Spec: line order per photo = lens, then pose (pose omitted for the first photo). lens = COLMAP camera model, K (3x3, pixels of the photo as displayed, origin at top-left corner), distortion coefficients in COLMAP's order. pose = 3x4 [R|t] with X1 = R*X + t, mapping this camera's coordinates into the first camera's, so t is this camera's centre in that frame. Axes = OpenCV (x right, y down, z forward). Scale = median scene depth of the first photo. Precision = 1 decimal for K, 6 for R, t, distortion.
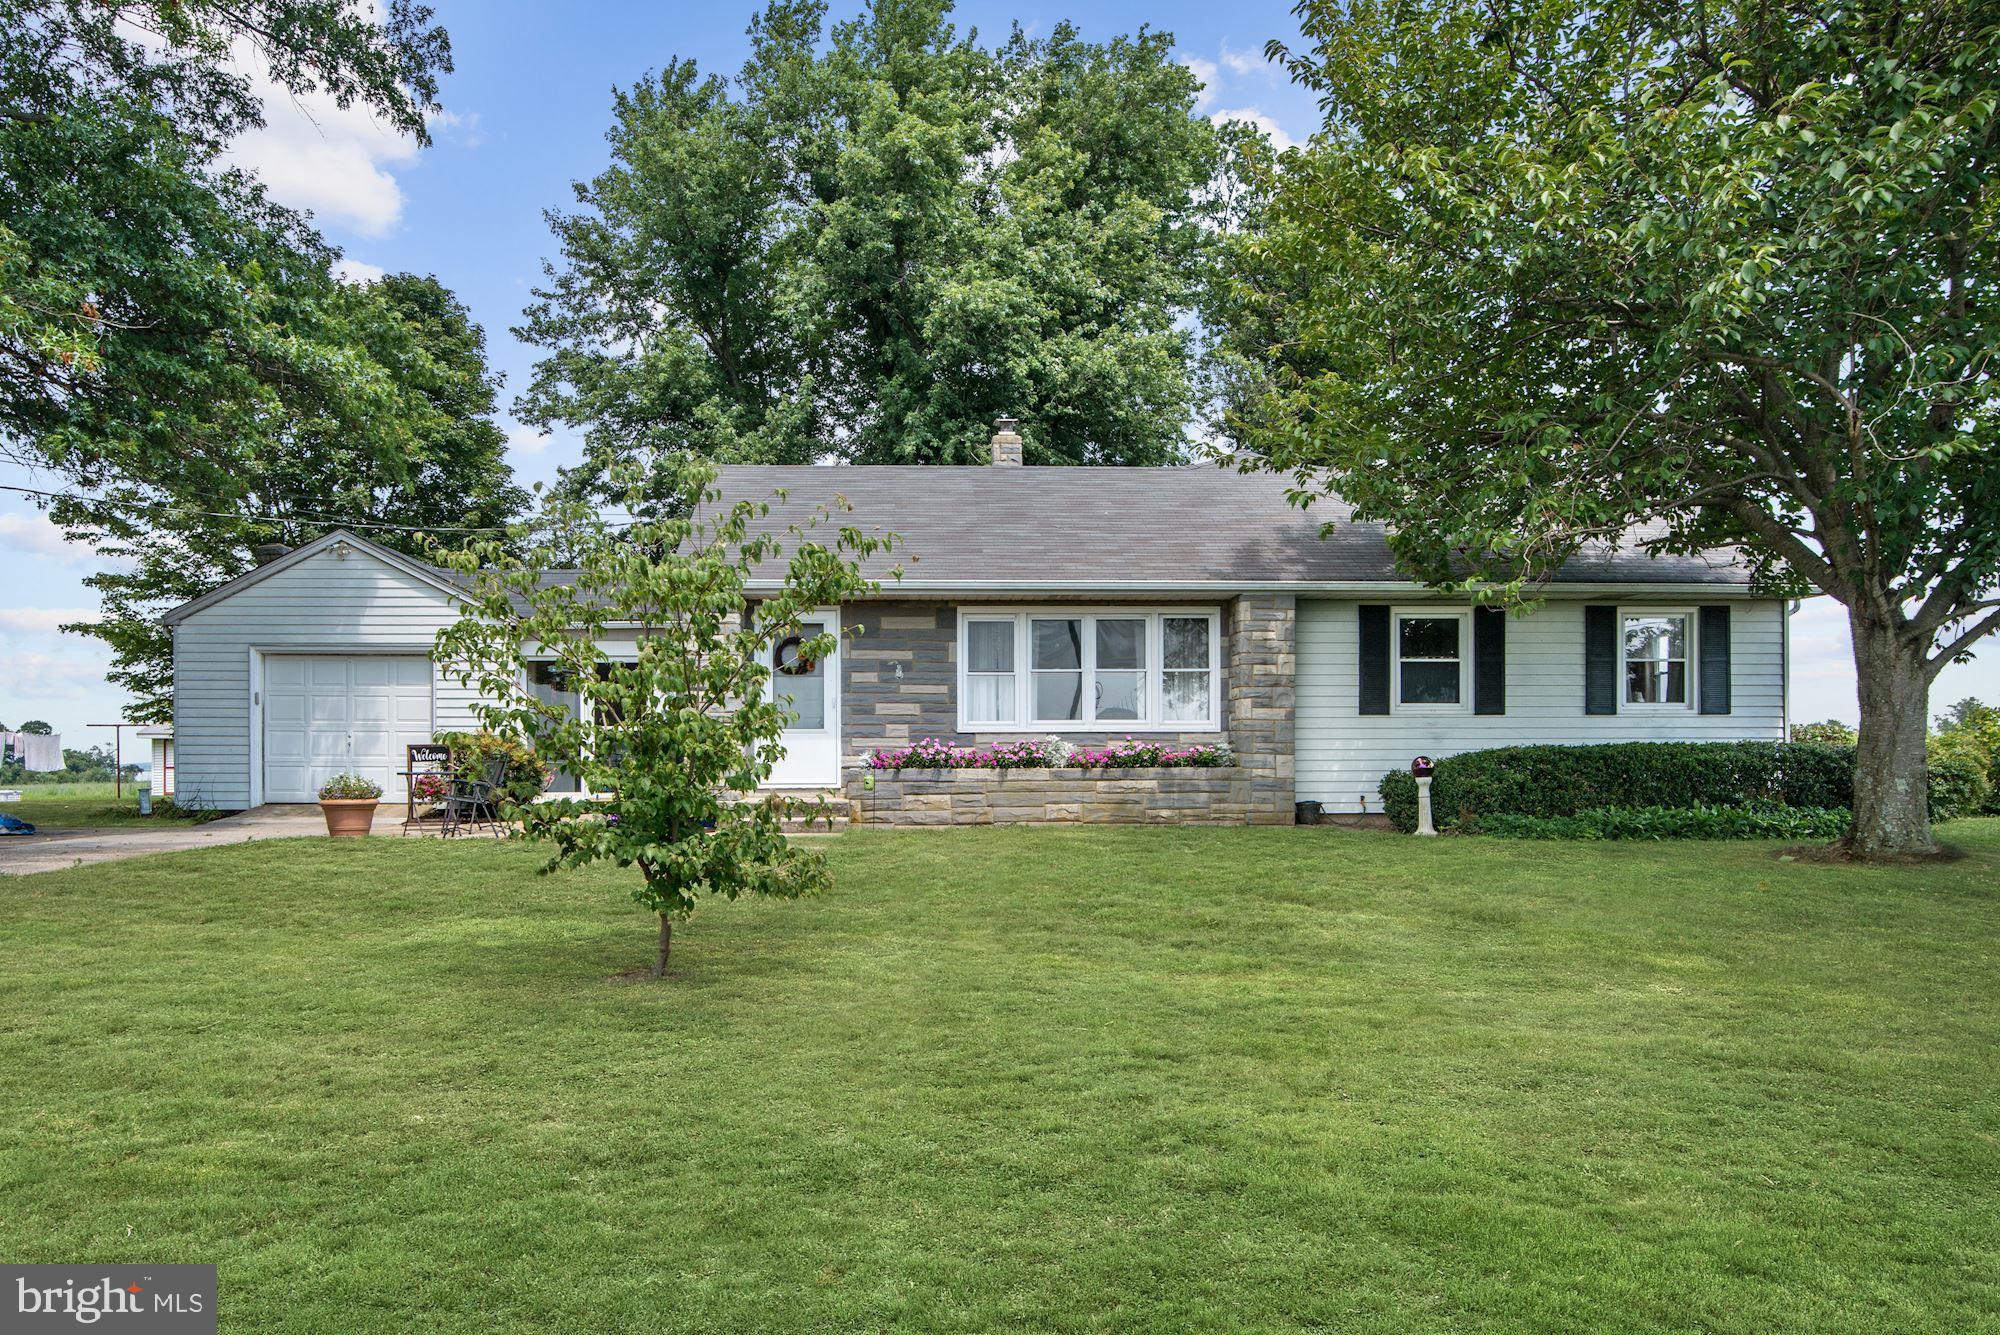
lens RADIAL K [[1368.7, 0, 1015.9], [0, 1368.7, 743.1], [0, 0, 1]] dist [-0.002039, 0.000970]
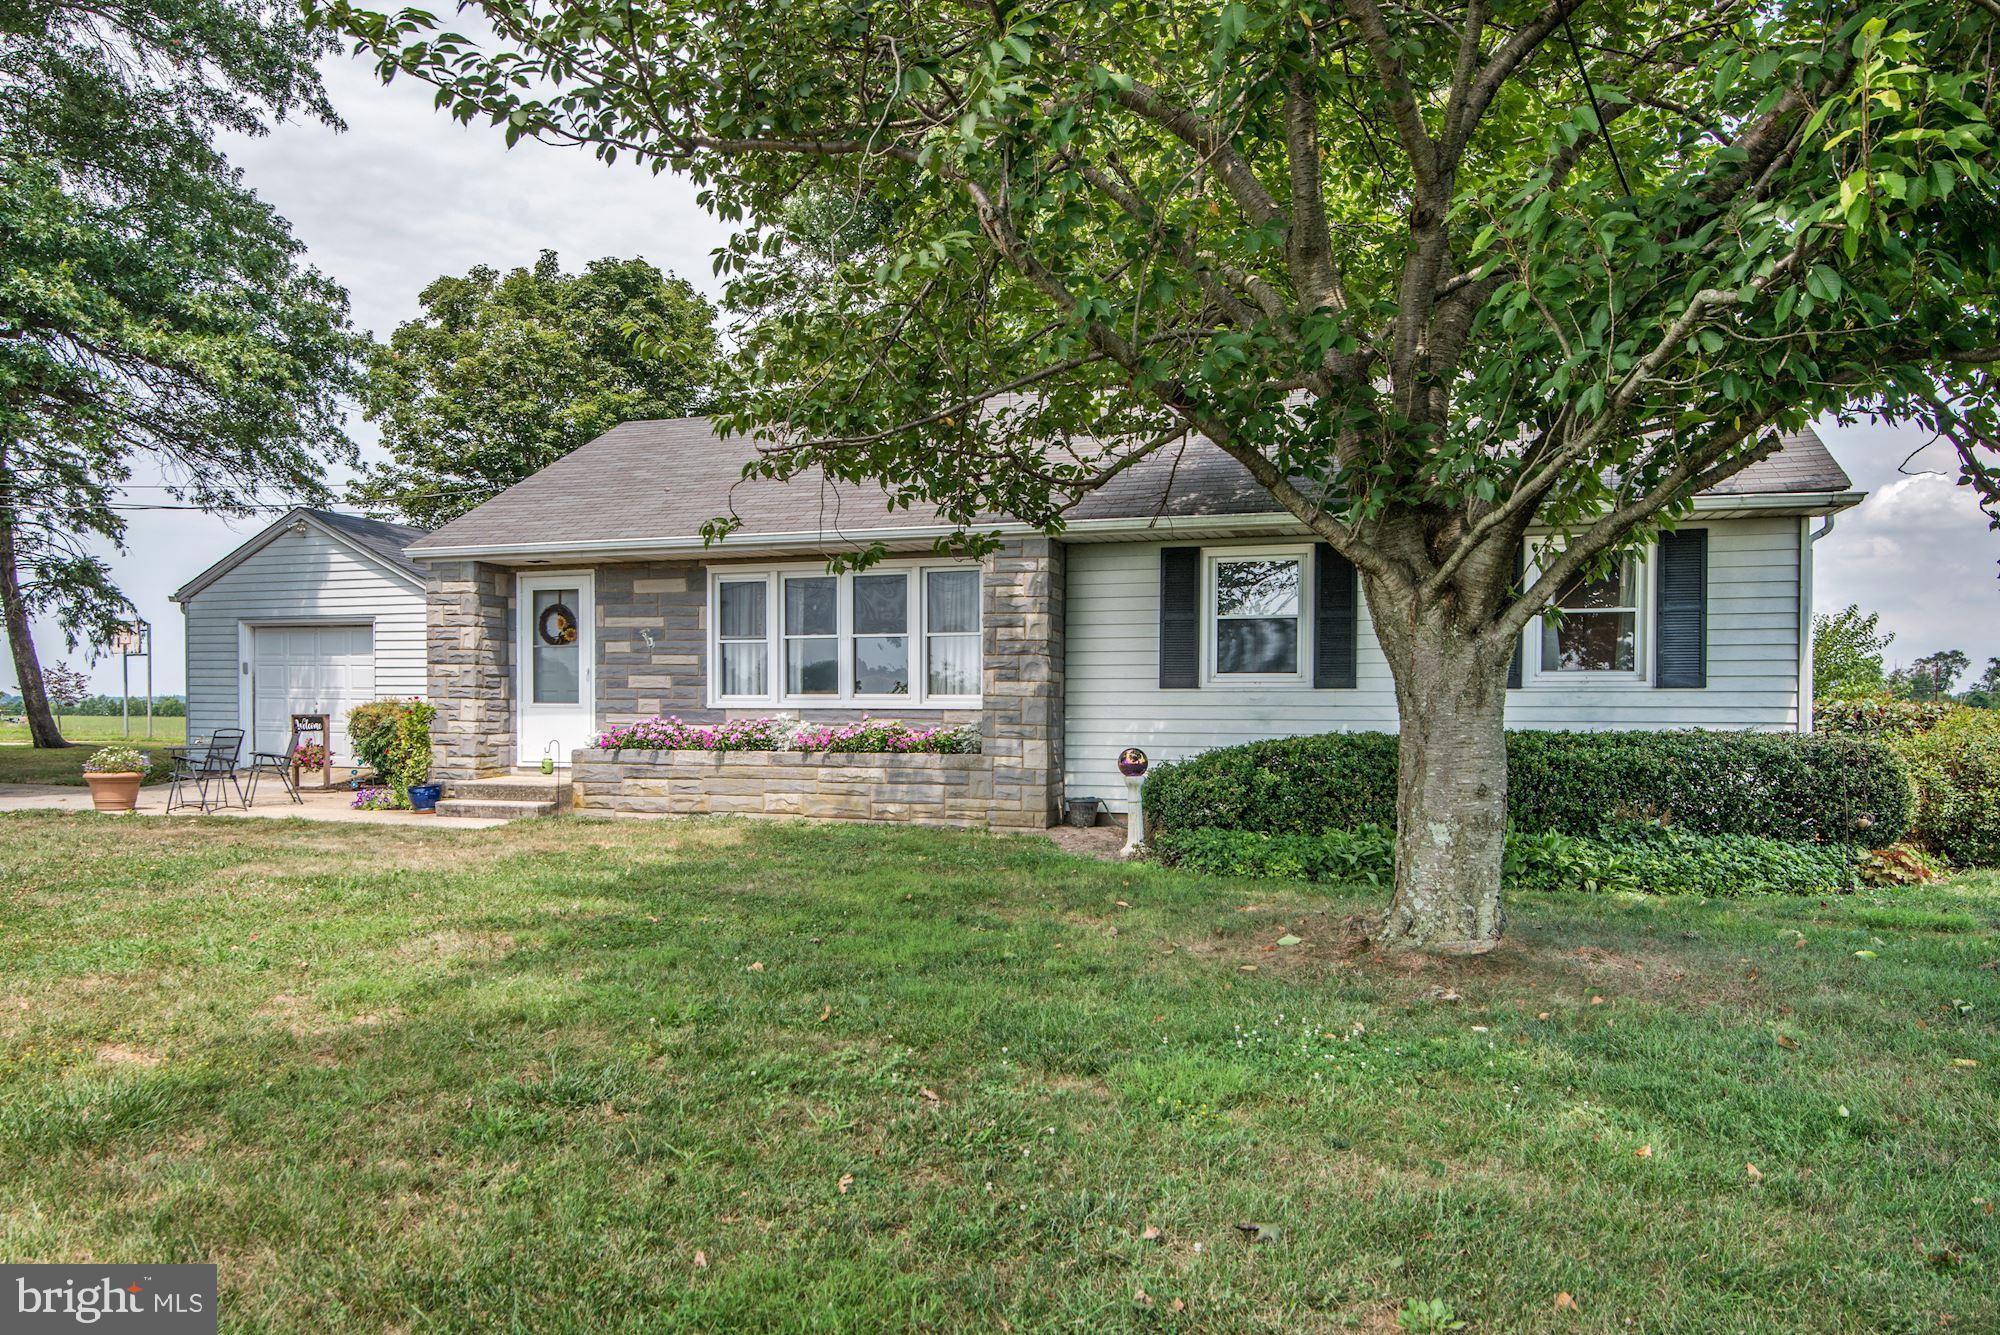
lens RADIAL K [[1378.1, 0, 994.2], [0, 1378.1, 677.3], [0, 0, 1]] dist [-0.010868, -0.000847]
pose [[0.929278, -0.001098, -0.369380, 0.460696], [-0.001154, 0.999982, -0.005876, -0.022658], [0.369380, 0.005887, 0.929260, 0.239258]]
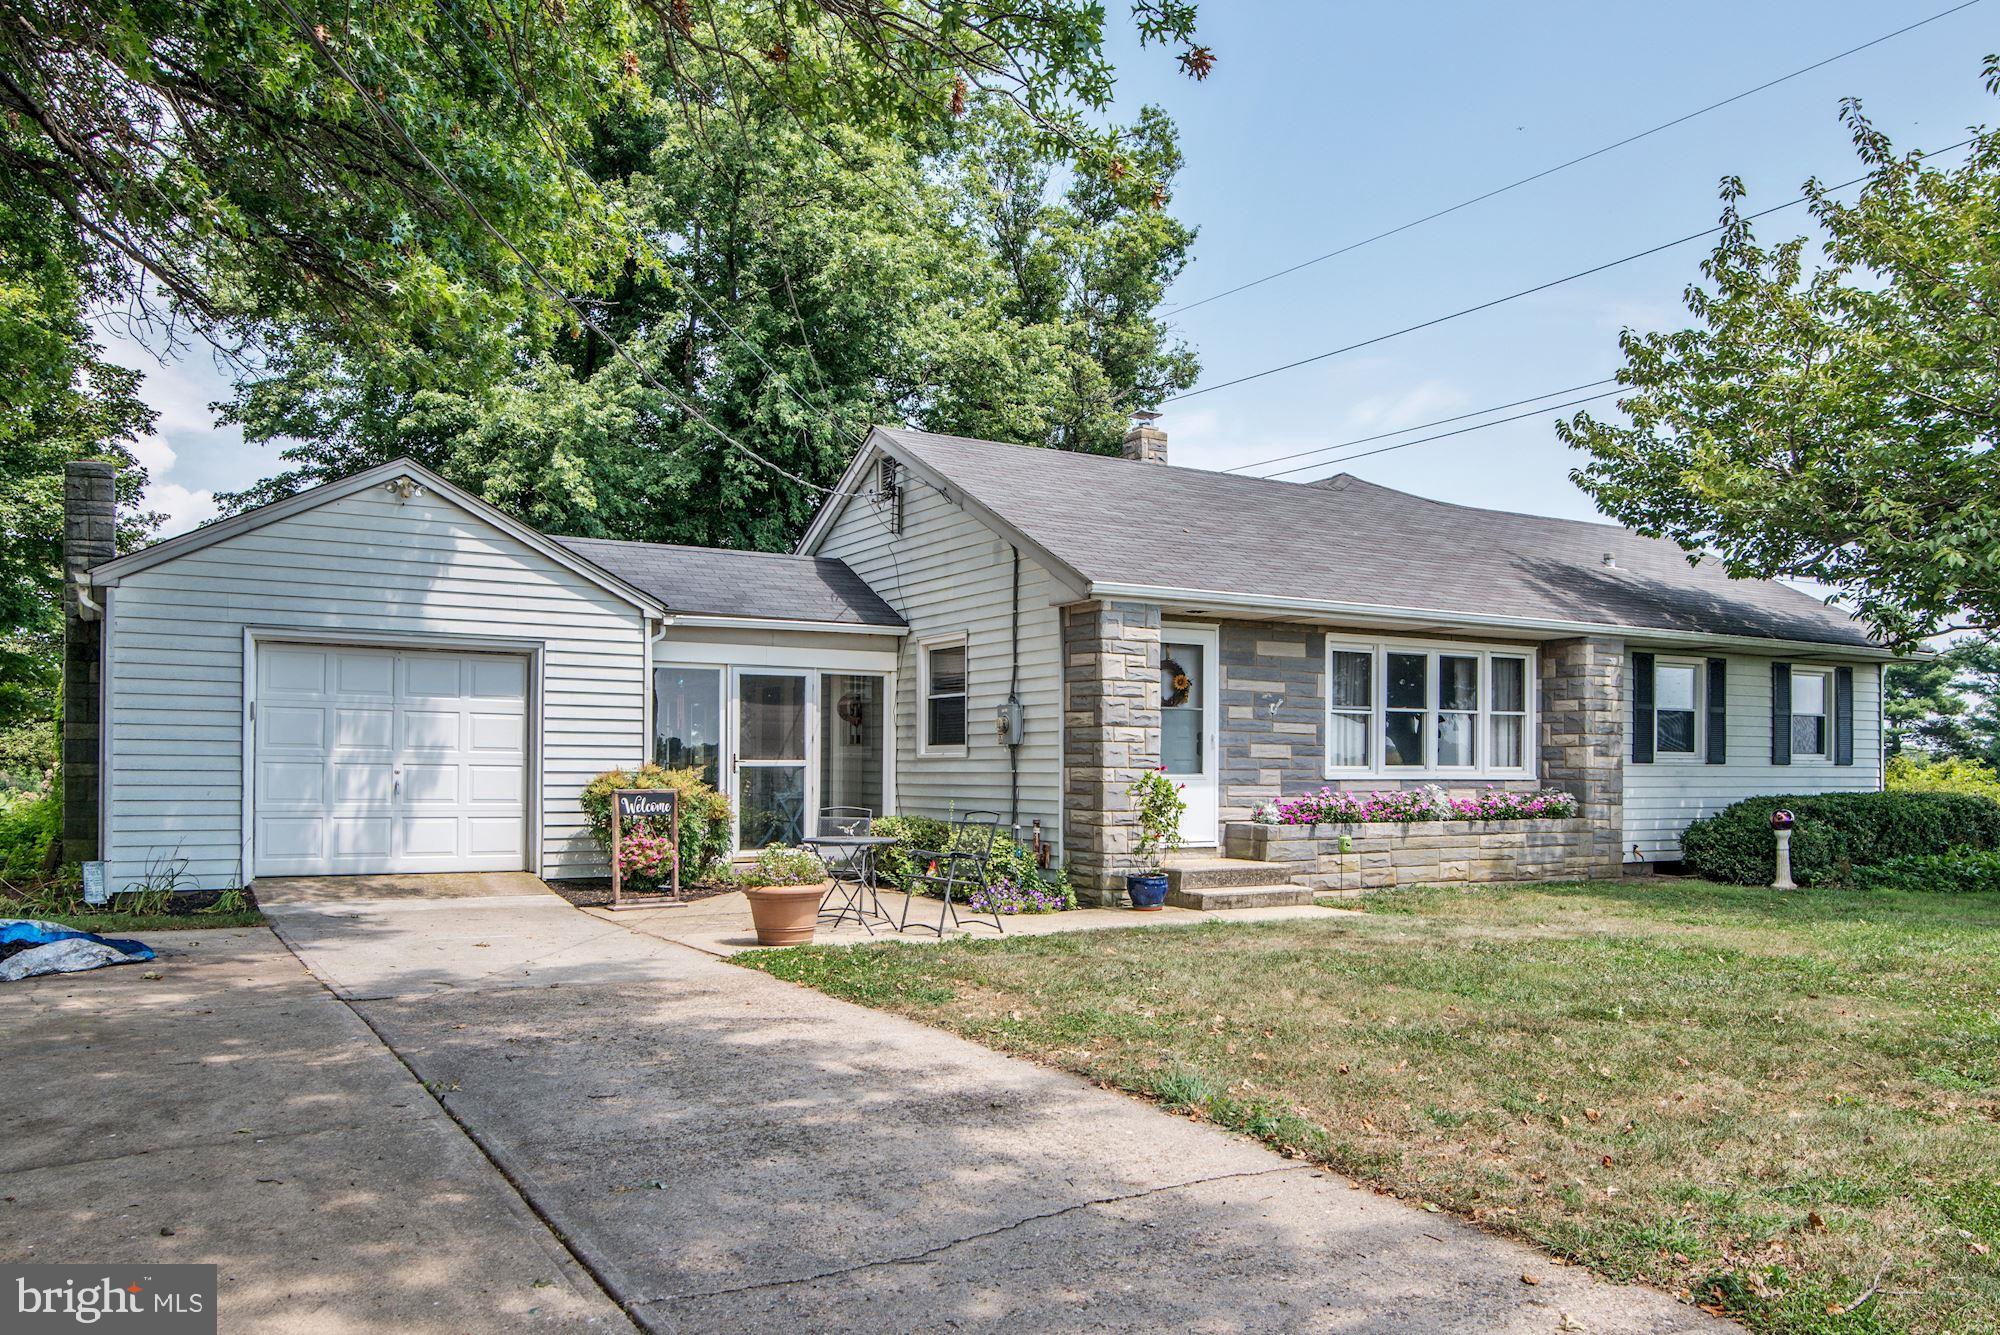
lens RADIAL K [[1428.6, 0, 1010.5], [0, 1428.6, 747.3], [0, 0, 1]] dist [-0.000381, 0.001838]
pose [[0.888864, 0.015743, 0.457901, -0.629245], [-0.014553, 0.999875, -0.006126, -0.019496], [-0.457940, -0.001219, 0.888982, 0.293879]]
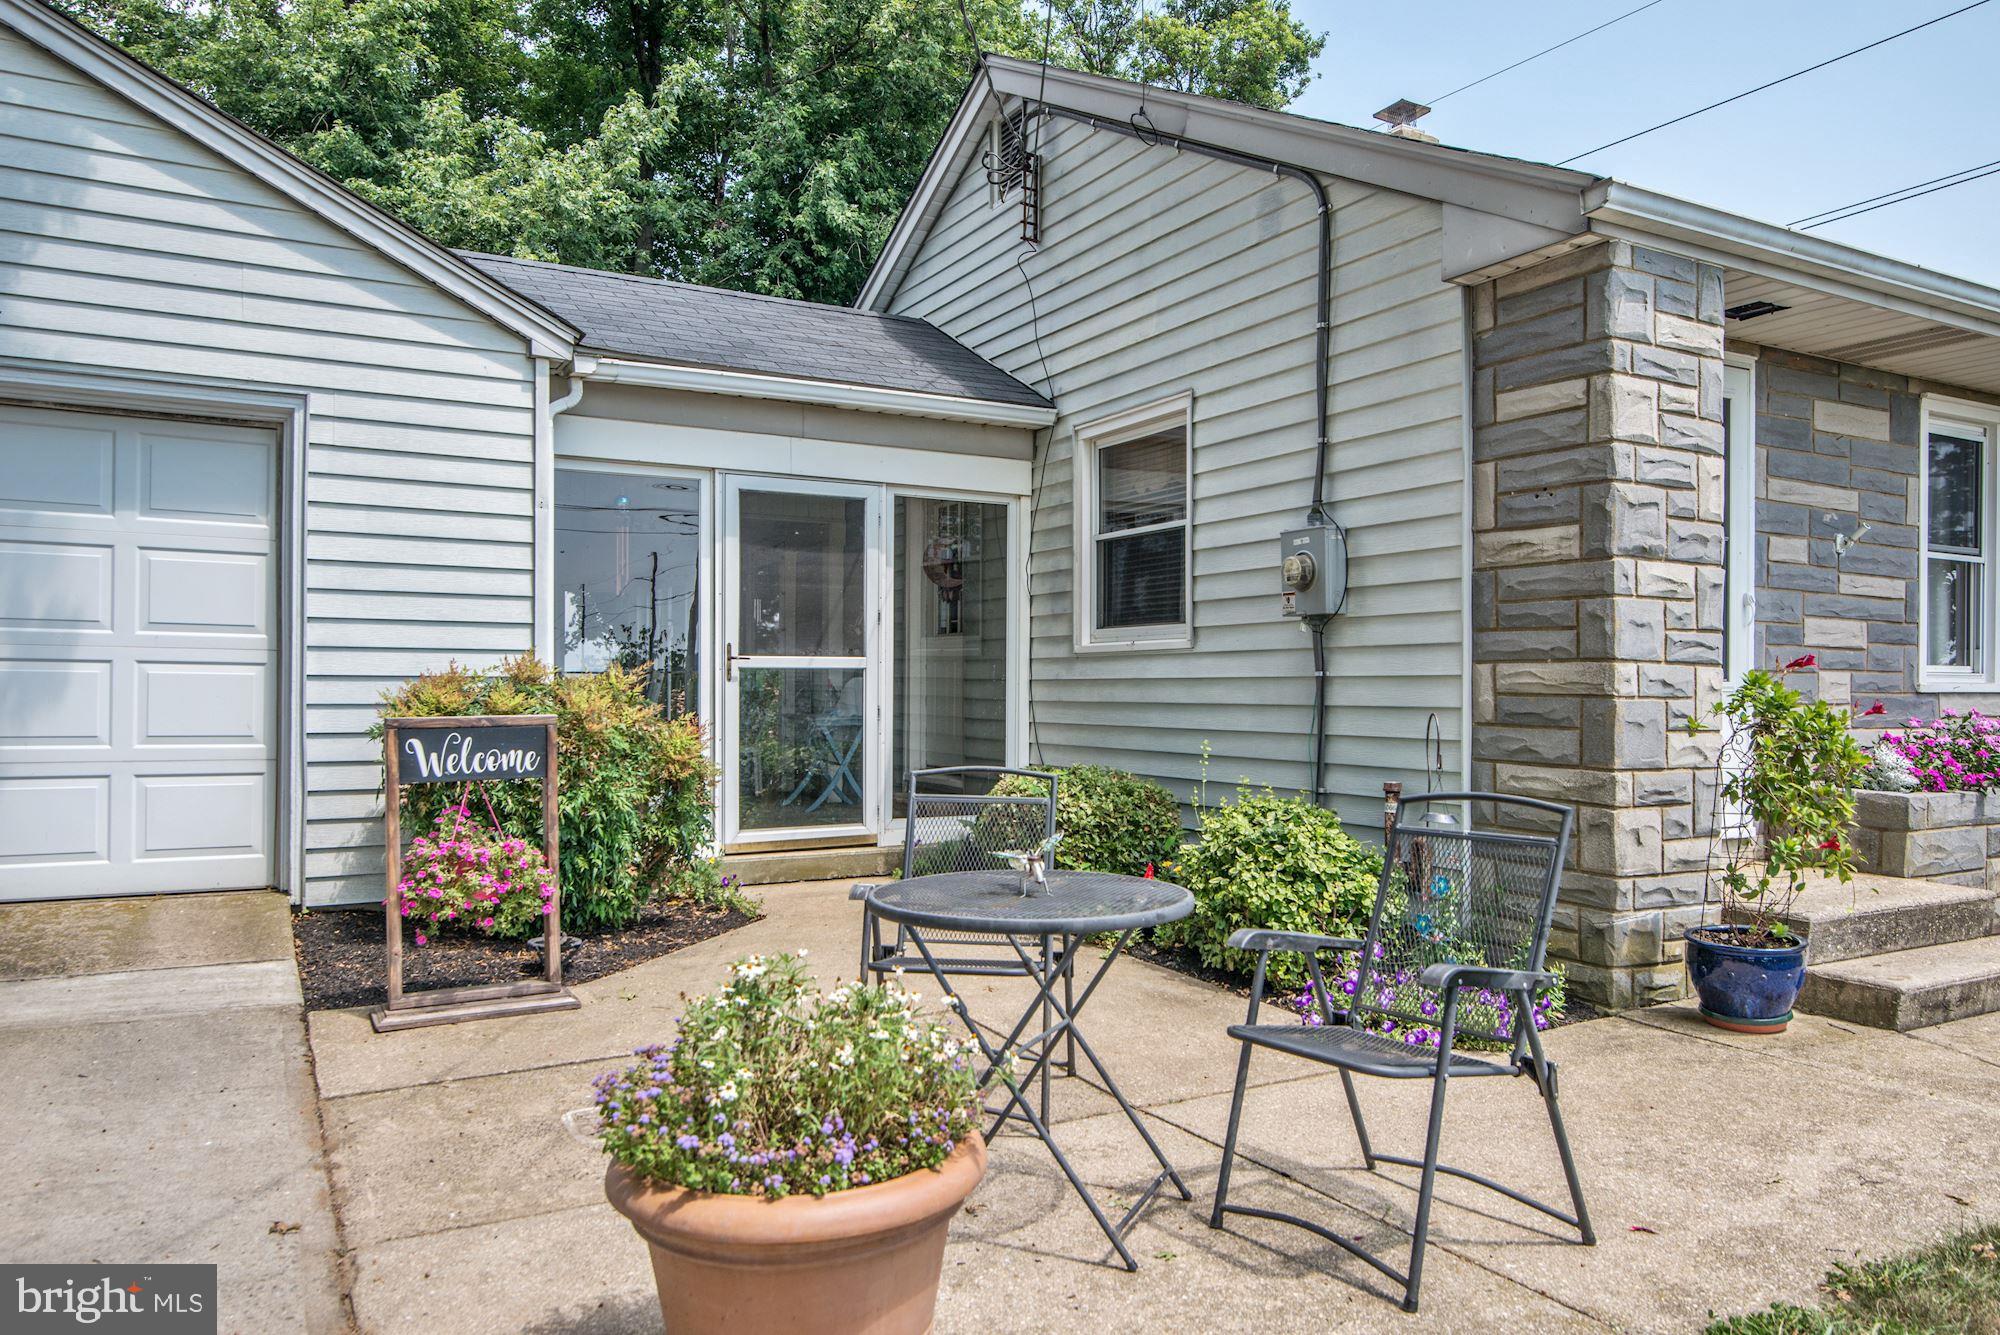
lens RADIAL K [[1303.5, 0, 1001.9], [0, 1303.5, 681.1], [0, 0, 1]] dist [0.000509, 0.000531]
pose [[0.903526, 0.009633, 0.428425, -0.471010], [-0.013488, 0.999891, 0.005961, -0.009690], [-0.428321, -0.011164, 0.903558, 0.758474]]
